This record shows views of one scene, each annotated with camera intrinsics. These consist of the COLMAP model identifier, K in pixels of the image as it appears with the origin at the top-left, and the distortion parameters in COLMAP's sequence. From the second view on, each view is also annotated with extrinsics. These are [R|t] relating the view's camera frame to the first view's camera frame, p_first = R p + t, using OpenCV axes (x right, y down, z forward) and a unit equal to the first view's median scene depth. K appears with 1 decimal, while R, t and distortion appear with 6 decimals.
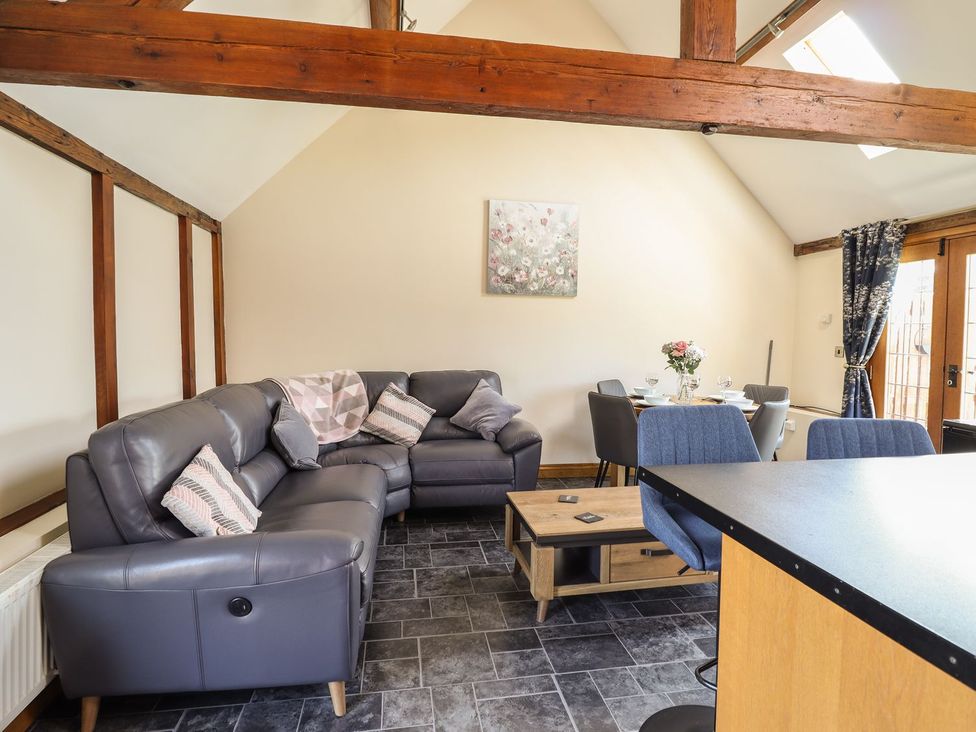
lens RADIAL K [[519.5, 0, 488.8], [0, 519.5, 351.3], [0, 0, 1]] dist [0.001173, -0.016543]
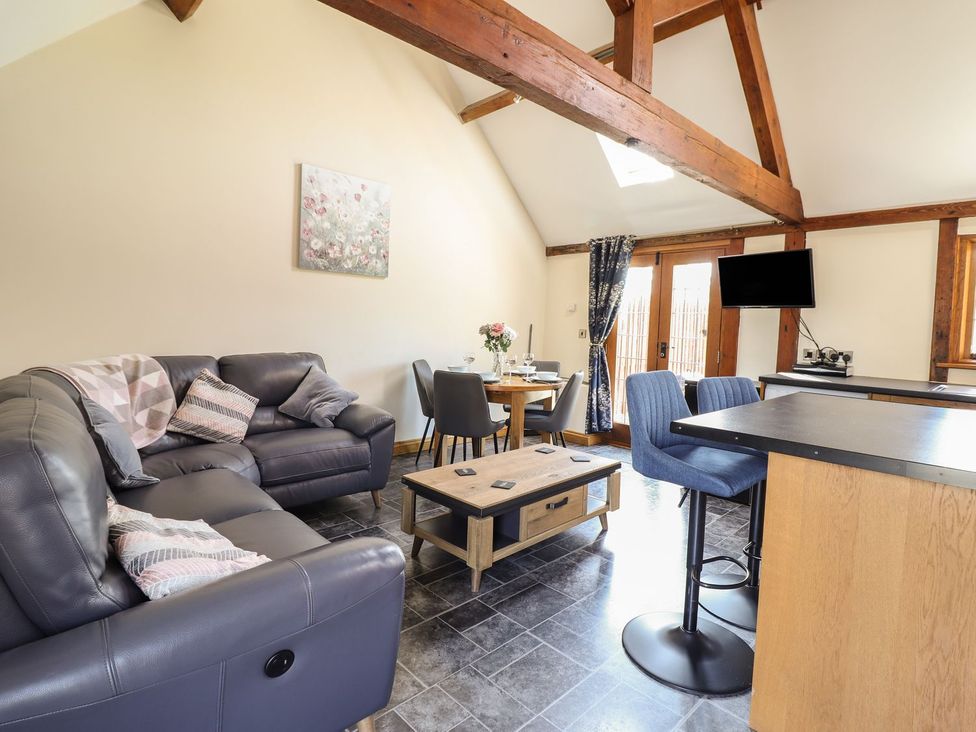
lens RADIAL K [[504.5, 0, 482.2], [0, 504.5, 351.5], [0, 0, 1]] dist [-0.001298, -0.016584]
pose [[0.833602, -0.015784, 0.552140, -0.255052], [-0.000890, 0.999552, 0.029916, 0.008997], [-0.552365, -0.025429, 0.833215, 0.101009]]
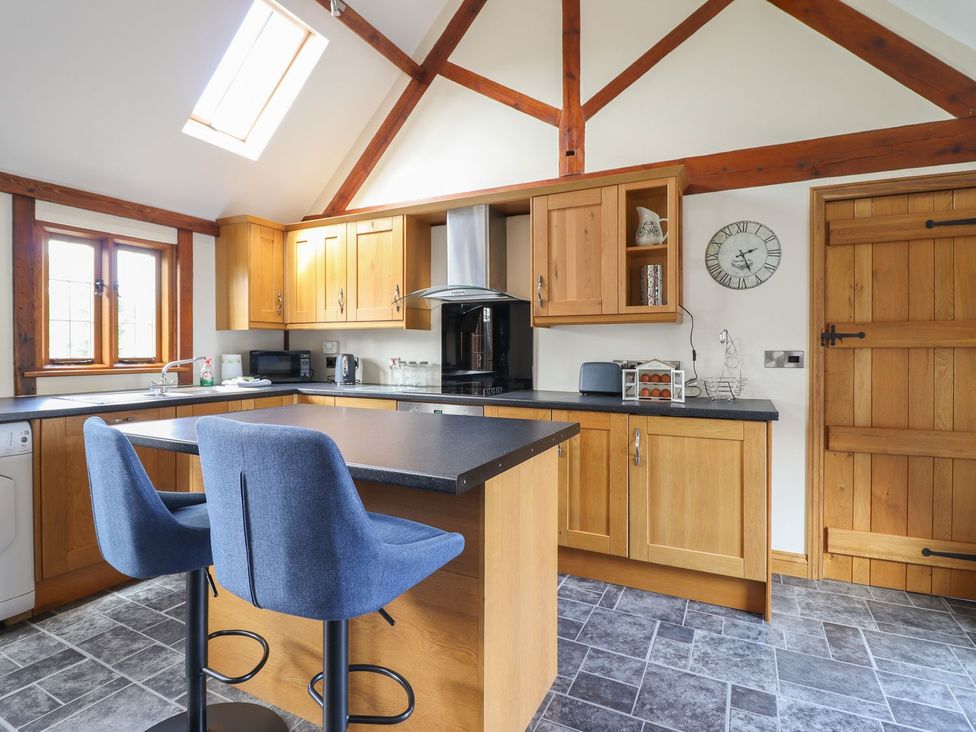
lens RADIAL K [[504.5, 0, 482.2], [0, 504.5, 351.5], [0, 0, 1]] dist [-0.001298, -0.016584]
pose [[-0.811317, -0.015255, 0.584407, -0.055987], [0.012437, 0.998983, 0.043342, 0.002611], [-0.584474, 0.042433, -0.810302, 0.565905]]
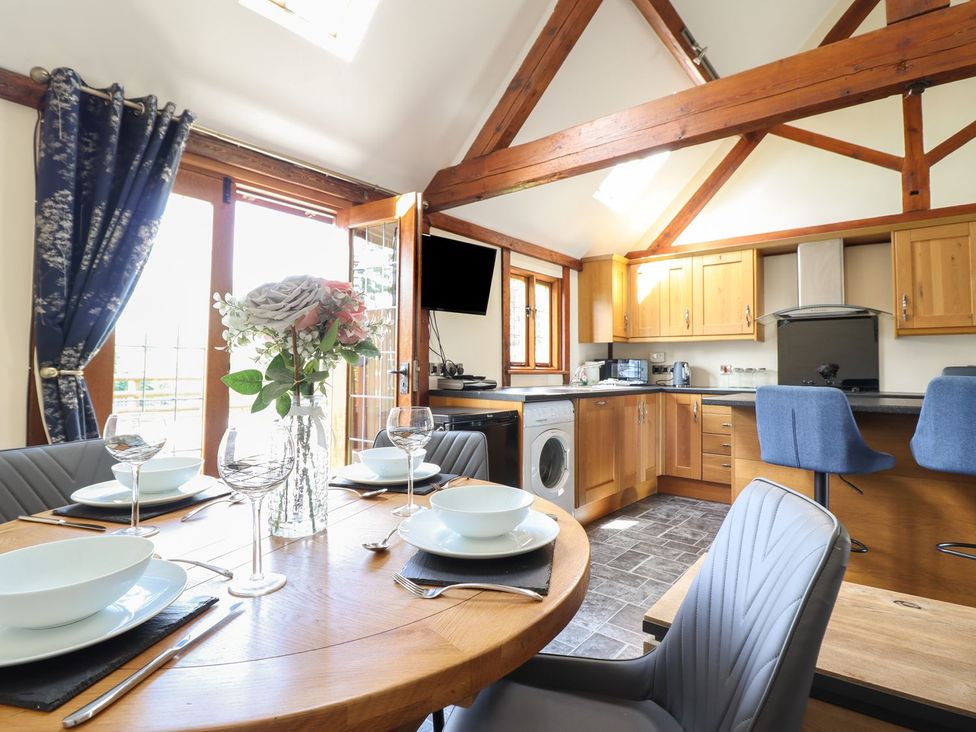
lens RADIAL K [[504.5, 0, 482.2], [0, 504.5, 351.5], [0, 0, 1]] dist [-0.001298, -0.016584]
pose [[-0.657134, 0.010199, 0.753705, 0.136605], [0.013642, 0.999906, -0.001636, 0.016674], [-0.753650, 0.009207, -0.657211, 1.075837]]
